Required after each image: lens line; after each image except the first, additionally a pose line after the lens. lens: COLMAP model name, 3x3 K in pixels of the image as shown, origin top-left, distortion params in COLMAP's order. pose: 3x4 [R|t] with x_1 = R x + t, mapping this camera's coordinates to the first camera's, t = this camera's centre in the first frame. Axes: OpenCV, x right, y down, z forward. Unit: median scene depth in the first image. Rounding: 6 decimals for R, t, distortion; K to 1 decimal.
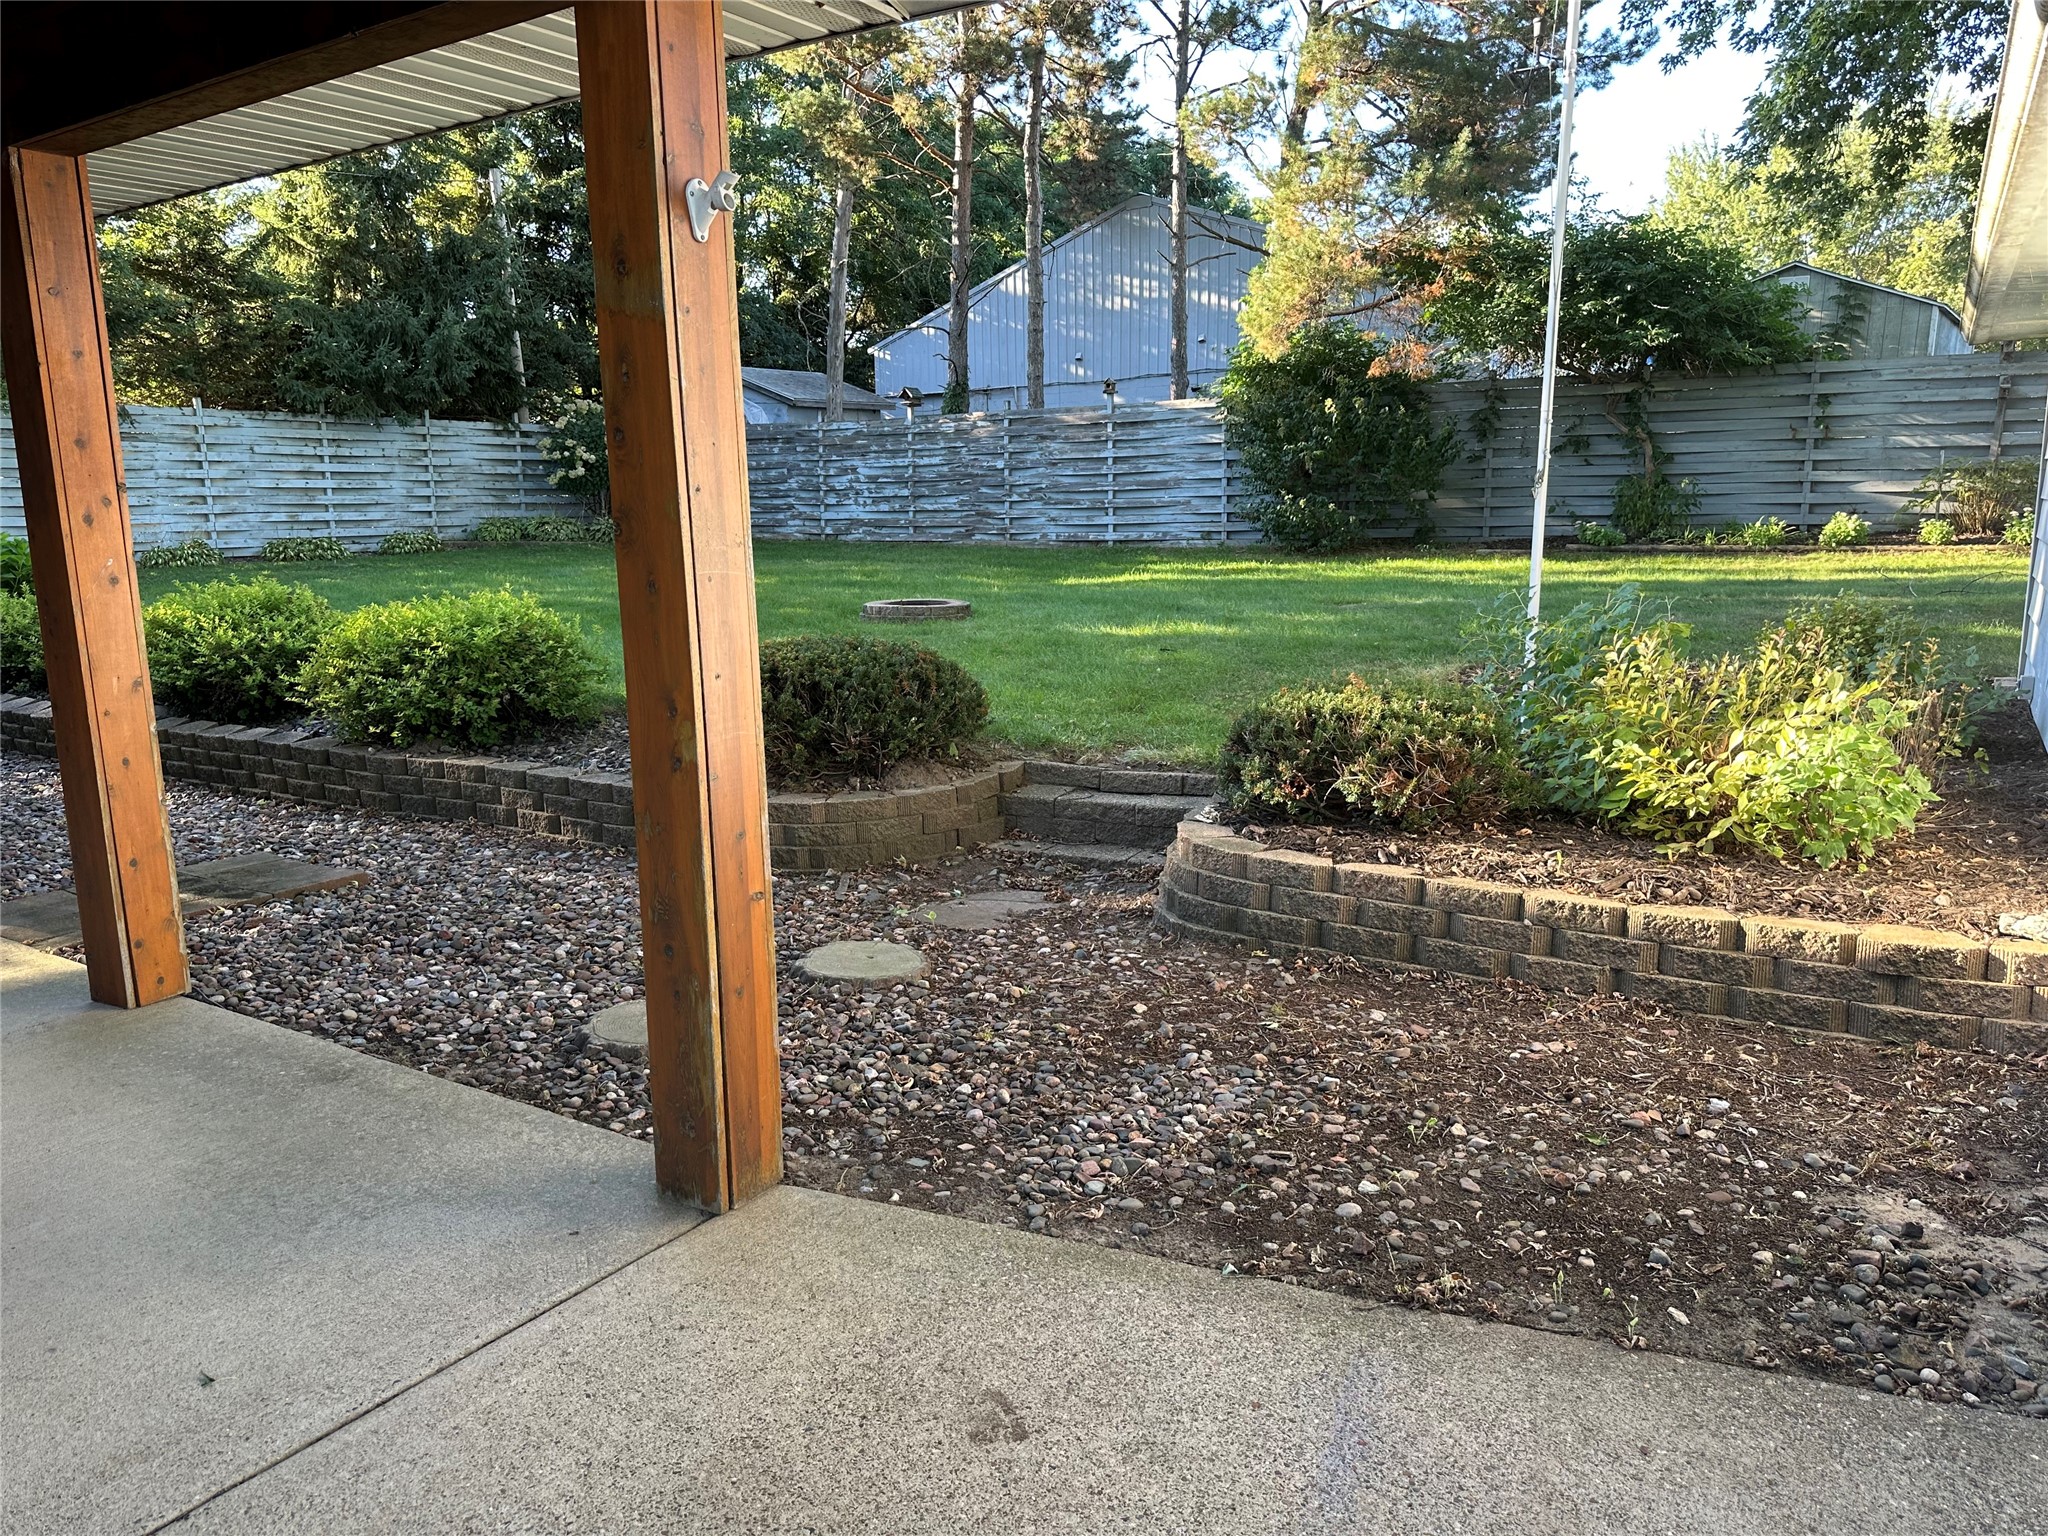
lens RADIAL K [[1392.0, 0, 968.1], [0, 1392.0, 765.9], [0, 0, 1]] dist [0.177585, -0.326036]
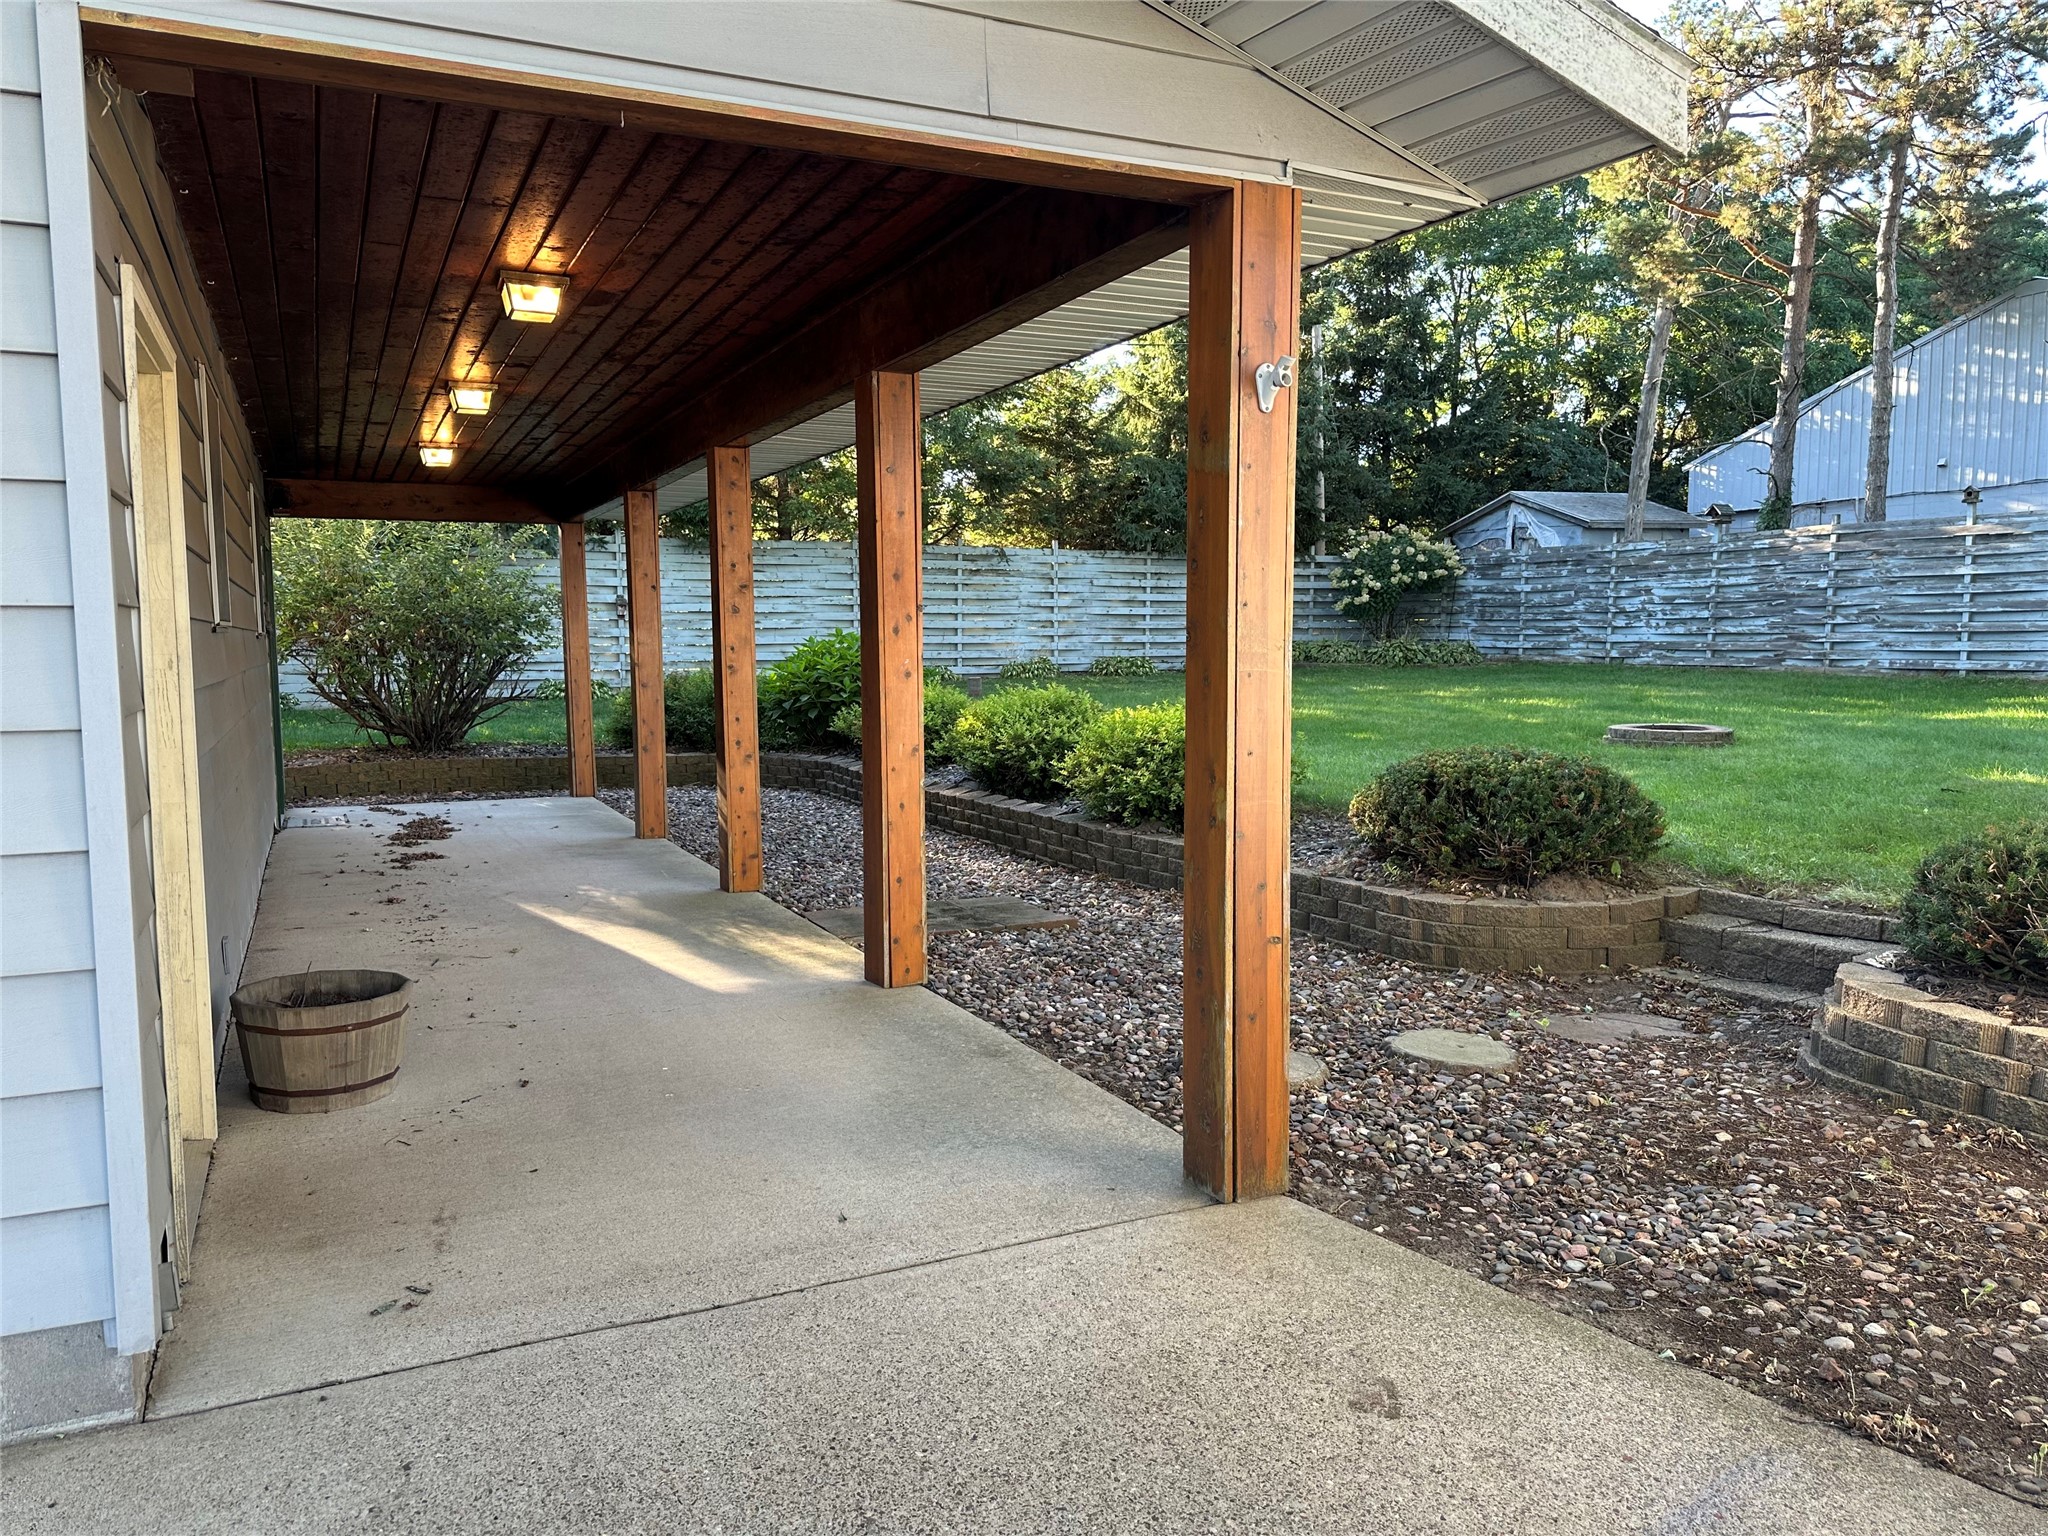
lens RADIAL K [[1451.0, 0, 1025.0], [0, 1451.0, 800.8], [0, 0, 1]] dist [0.048307, -0.058083]
pose [[0.852912, 0.067870, -0.517624, 0.161079], [-0.103198, 0.993867, -0.039729, 0.024389], [0.511753, 0.087303, 0.854685, -0.091590]]
